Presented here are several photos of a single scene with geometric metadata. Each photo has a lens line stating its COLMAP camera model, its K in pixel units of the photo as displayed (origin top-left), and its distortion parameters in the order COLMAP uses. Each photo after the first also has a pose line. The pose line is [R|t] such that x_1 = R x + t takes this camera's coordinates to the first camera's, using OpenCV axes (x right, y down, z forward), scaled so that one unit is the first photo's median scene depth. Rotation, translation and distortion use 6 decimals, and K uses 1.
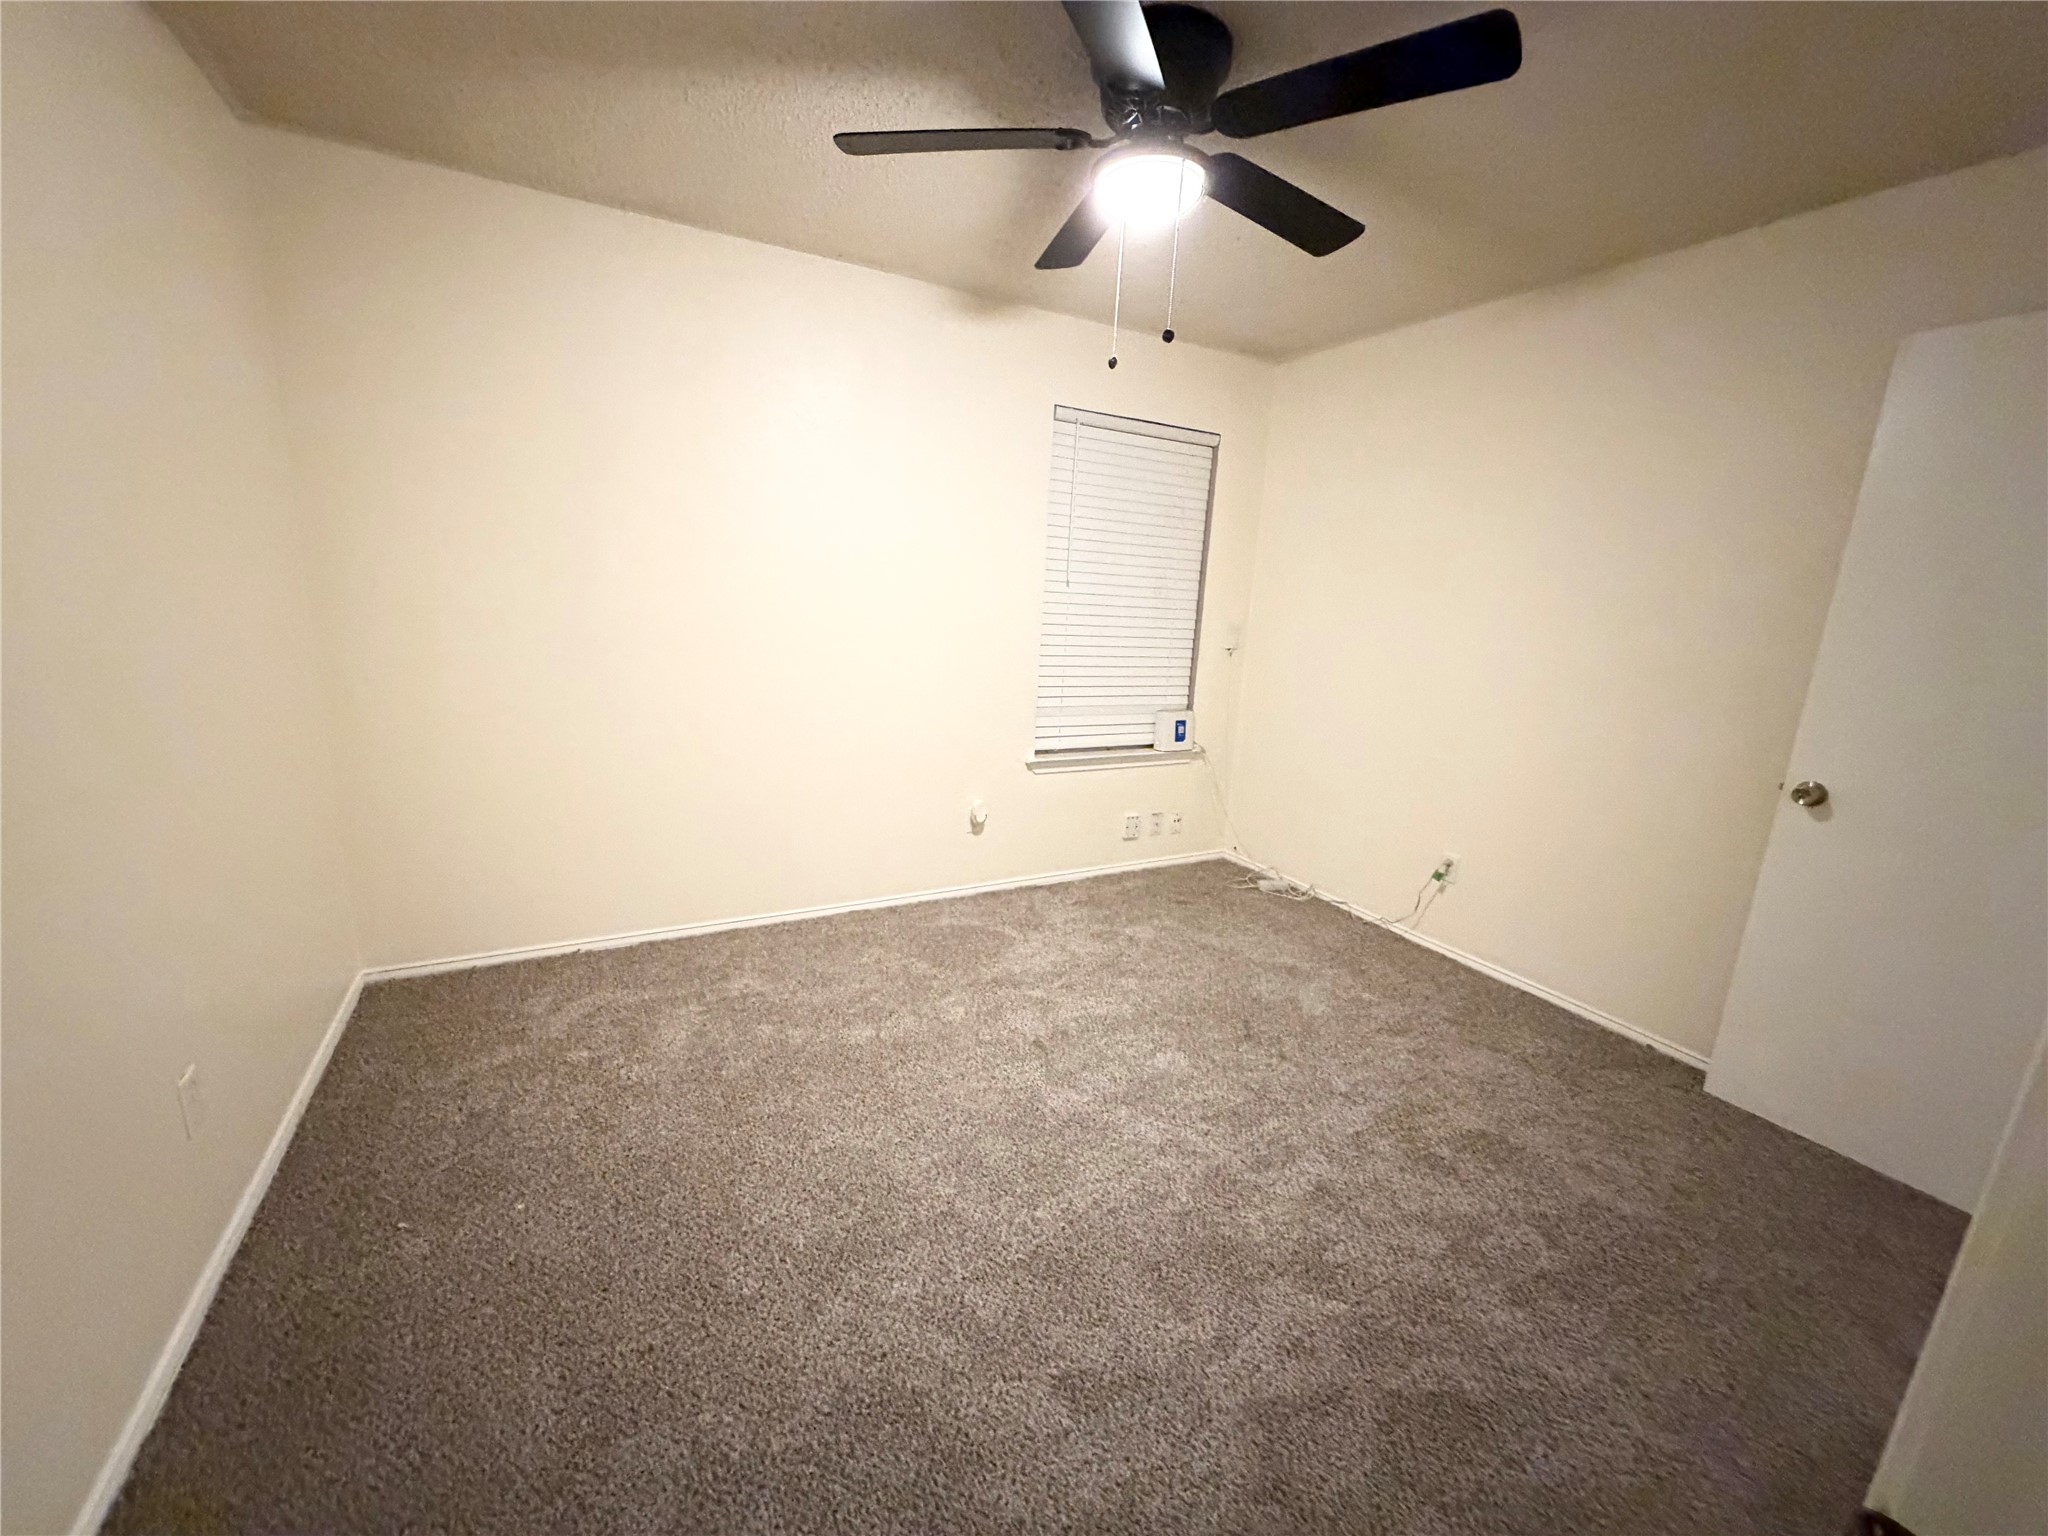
lens RADIAL K [[815.2, 0, 1022.5], [0, 815.2, 767.0], [0, 0, 1]] dist [-0.001203, 0.000105]
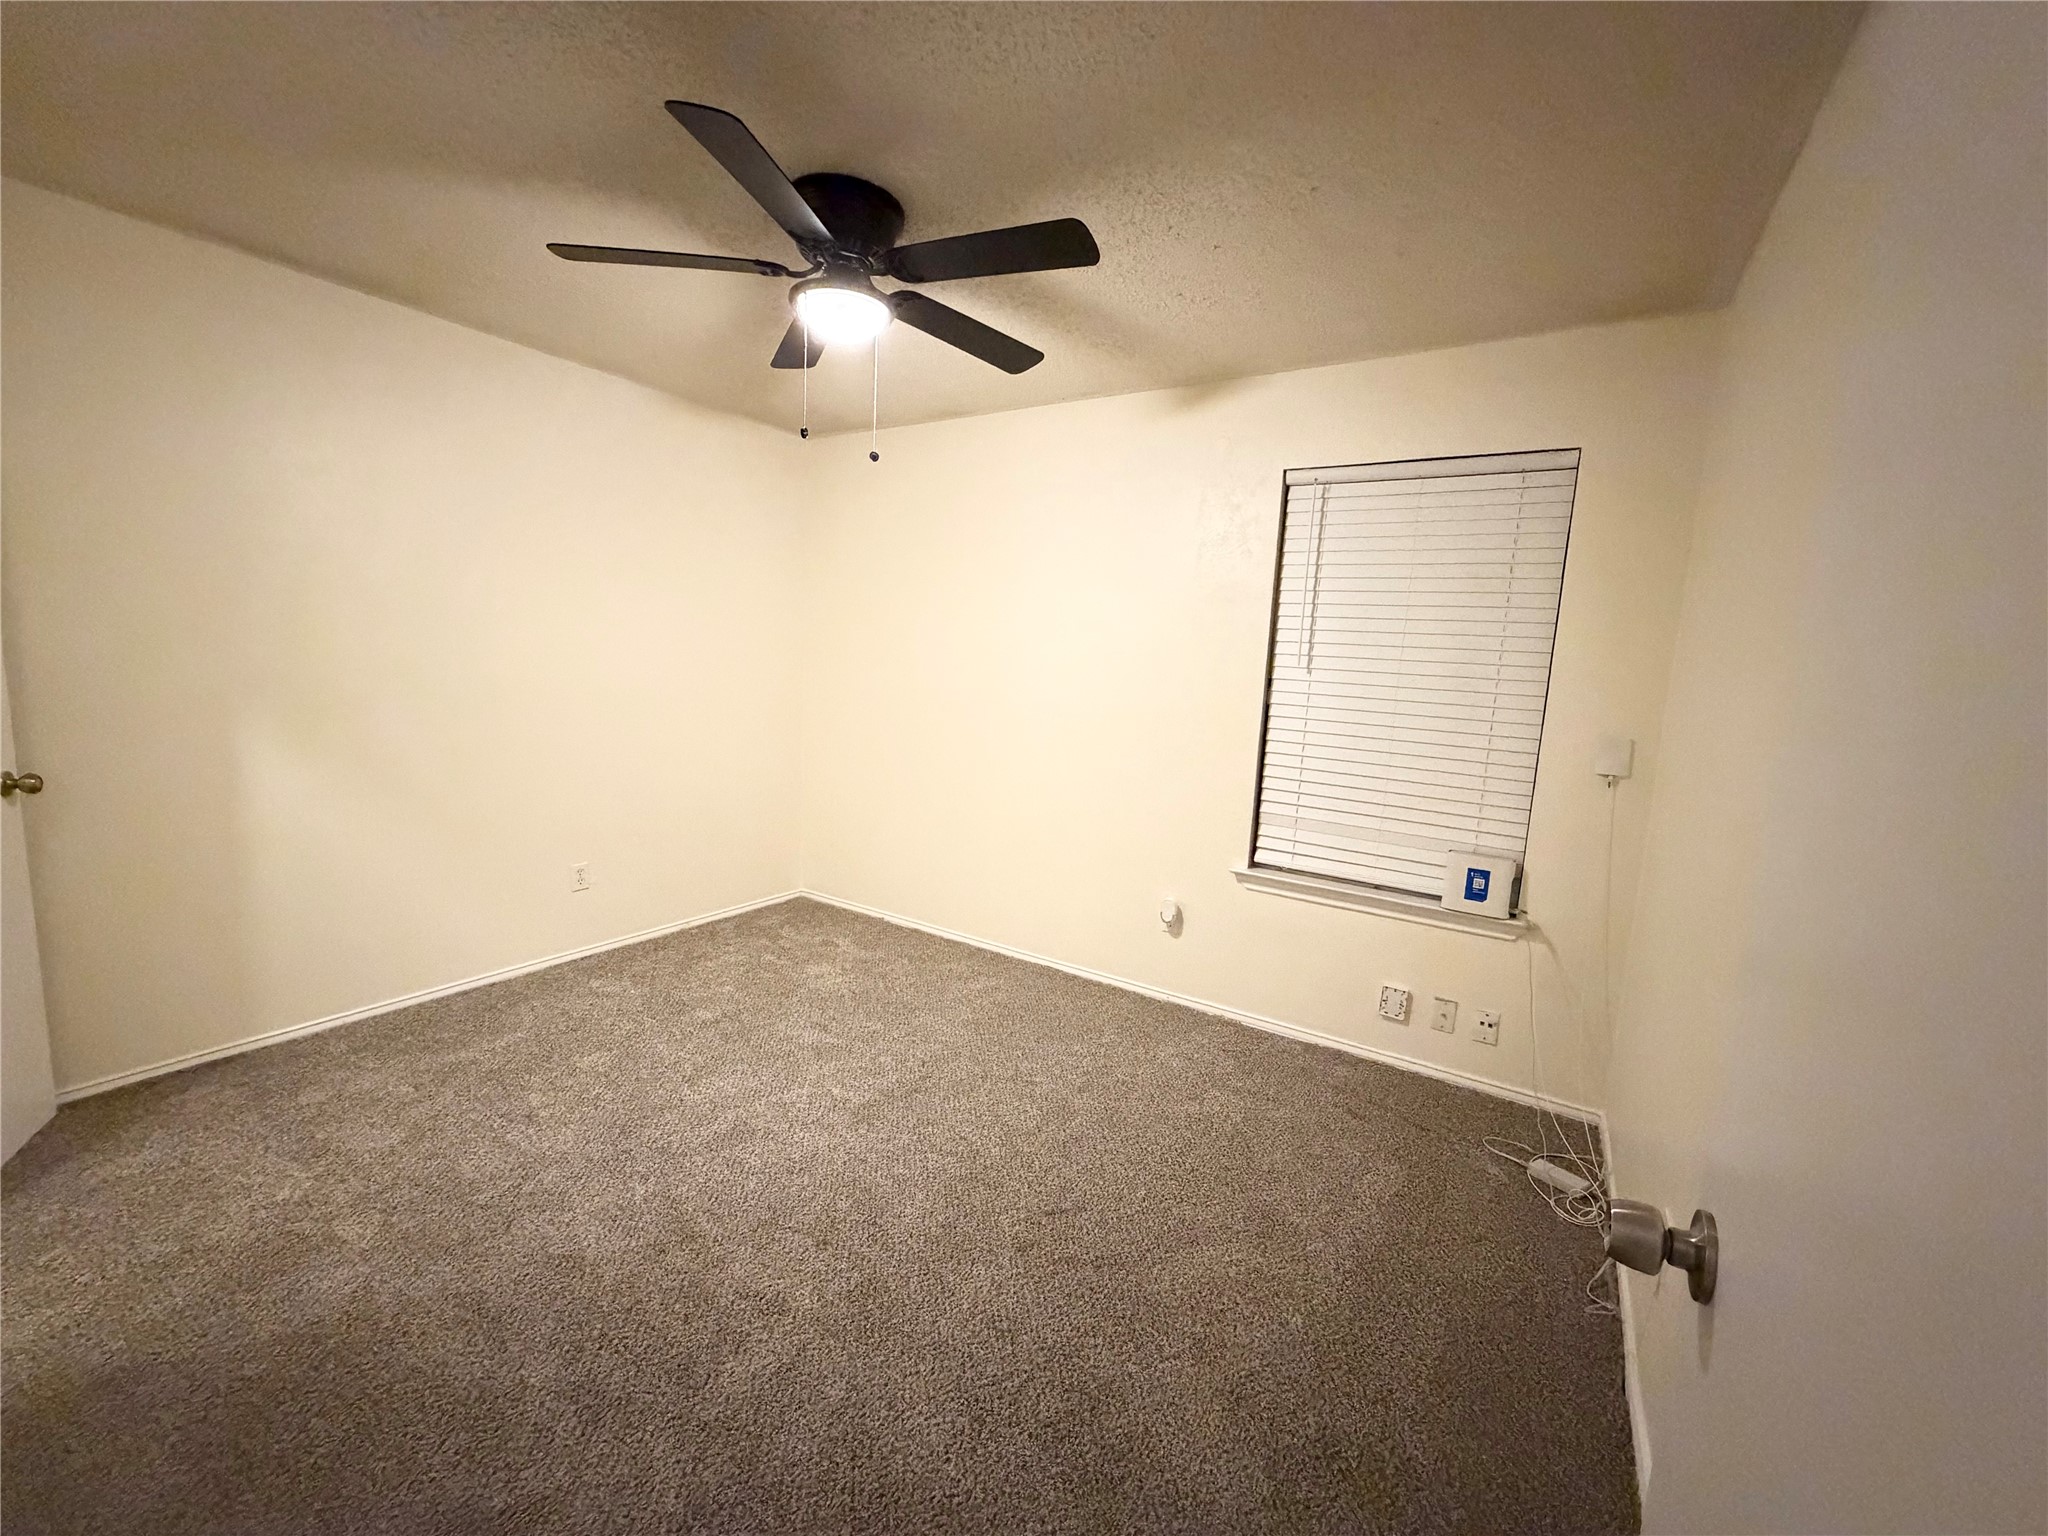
lens RADIAL K [[815.2, 0, 1022.5], [0, 815.2, 767.0], [0, 0, 1]] dist [-0.001203, 0.000105]
pose [[0.476778, 0.085325, -0.874873, 0.625715], [-0.220881, 0.974973, -0.025285, -0.041151], [0.850820, 0.205298, 0.483692, 0.353006]]
